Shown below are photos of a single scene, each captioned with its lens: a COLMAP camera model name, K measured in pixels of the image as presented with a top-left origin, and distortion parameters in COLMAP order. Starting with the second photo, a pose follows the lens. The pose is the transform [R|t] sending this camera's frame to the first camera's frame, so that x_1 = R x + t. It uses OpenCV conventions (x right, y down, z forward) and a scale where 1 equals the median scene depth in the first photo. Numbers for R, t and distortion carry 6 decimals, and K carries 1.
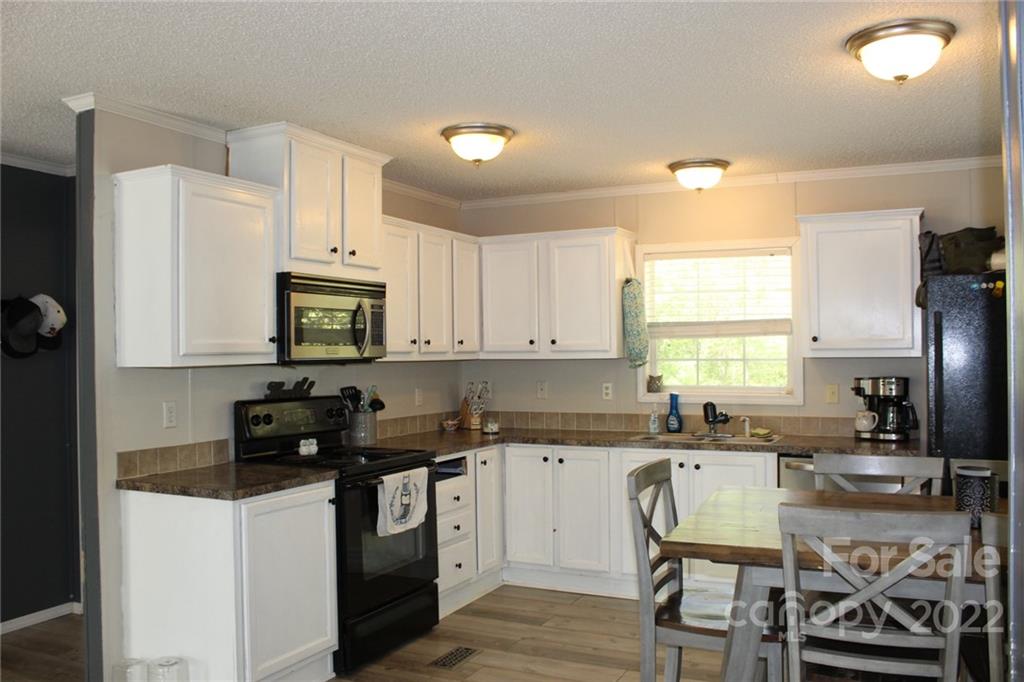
lens RADIAL K [[880.0, 0, 513.0], [0, 880.0, 343.3], [0, 0, 1]] dist [0.000937, 0.003003]
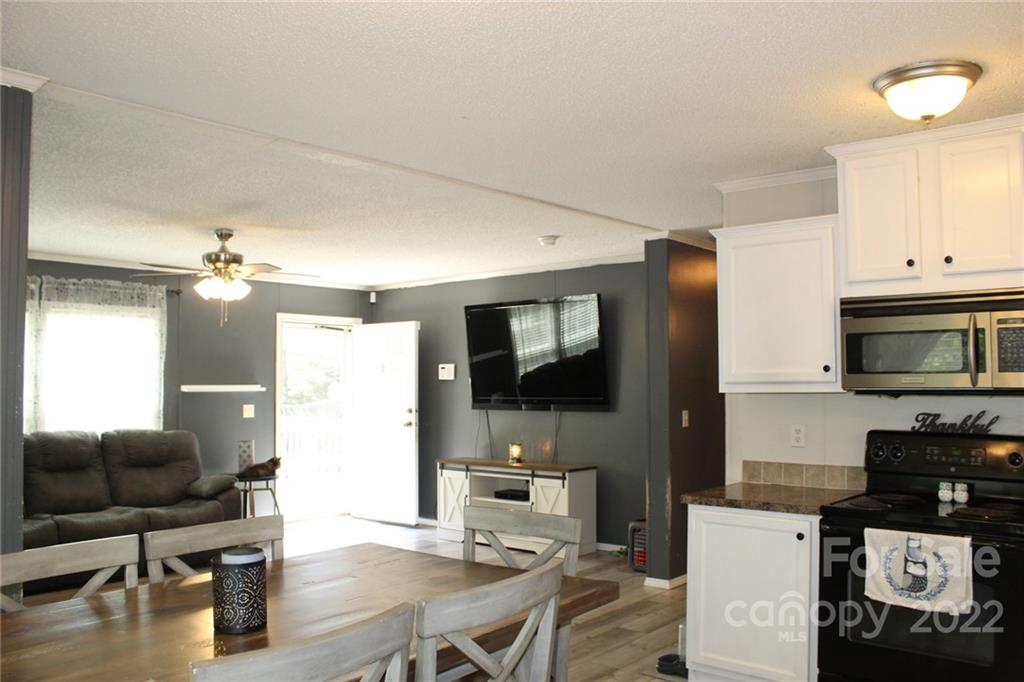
lens RADIAL K [[880.0, 0, 511.3], [0, 880.0, 341.7], [0, 0, 1]] dist [0.000937, 0.003003]
pose [[-0.220282, -0.030394, -0.974963, 0.767728], [0.019721, 0.999171, -0.035604, -0.006333], [0.975237, -0.027071, -0.219500, 0.855146]]
